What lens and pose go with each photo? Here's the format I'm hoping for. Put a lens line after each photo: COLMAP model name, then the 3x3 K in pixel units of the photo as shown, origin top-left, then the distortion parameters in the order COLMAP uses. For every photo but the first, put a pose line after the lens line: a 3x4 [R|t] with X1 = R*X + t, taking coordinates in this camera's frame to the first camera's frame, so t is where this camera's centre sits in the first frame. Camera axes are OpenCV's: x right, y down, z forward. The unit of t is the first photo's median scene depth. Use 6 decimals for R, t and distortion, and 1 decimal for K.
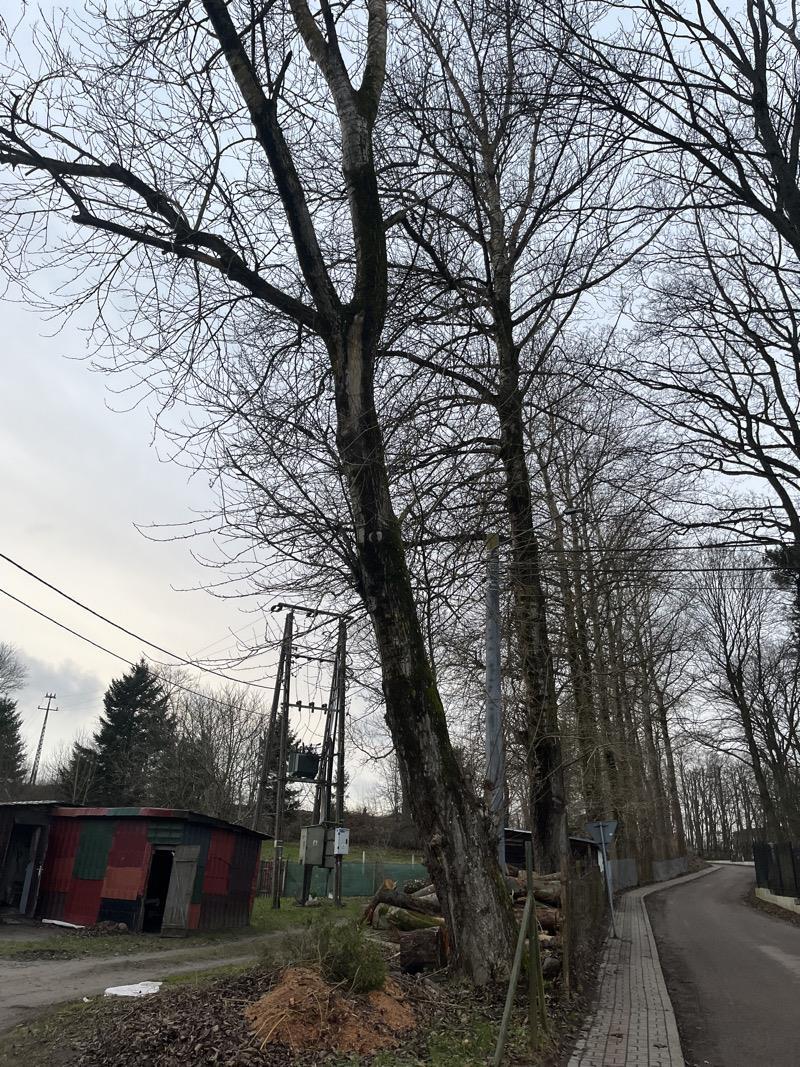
lens RADIAL K [[802.2, 0, 395.4], [0, 802.2, 544.6], [0, 0, 1]] dist [0.068953, -0.094850]
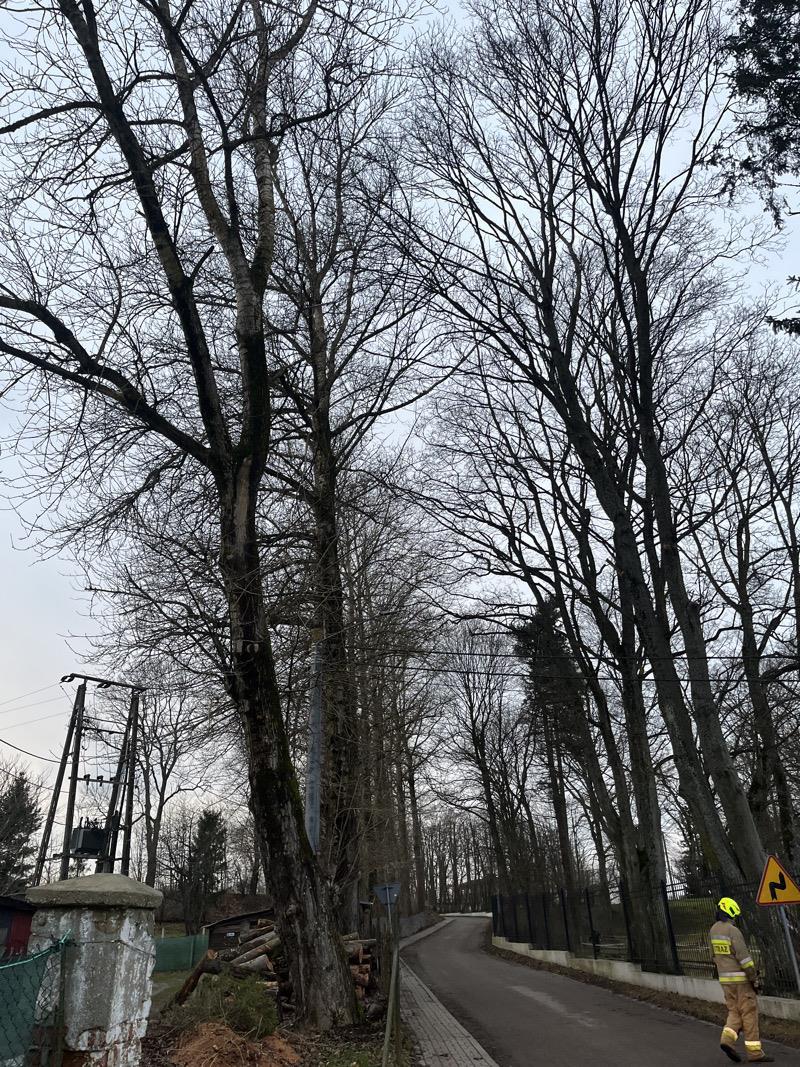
lens RADIAL K [[802.2, 0, 393.7], [0, 802.2, 557.4], [0, 0, 1]] dist [0.068953, -0.094850]
pose [[0.955694, 0.069148, 0.286126, -0.072444], [-0.053407, 0.996617, -0.062464, -0.033439], [-0.289477, 0.044416, 0.956154, -0.081256]]
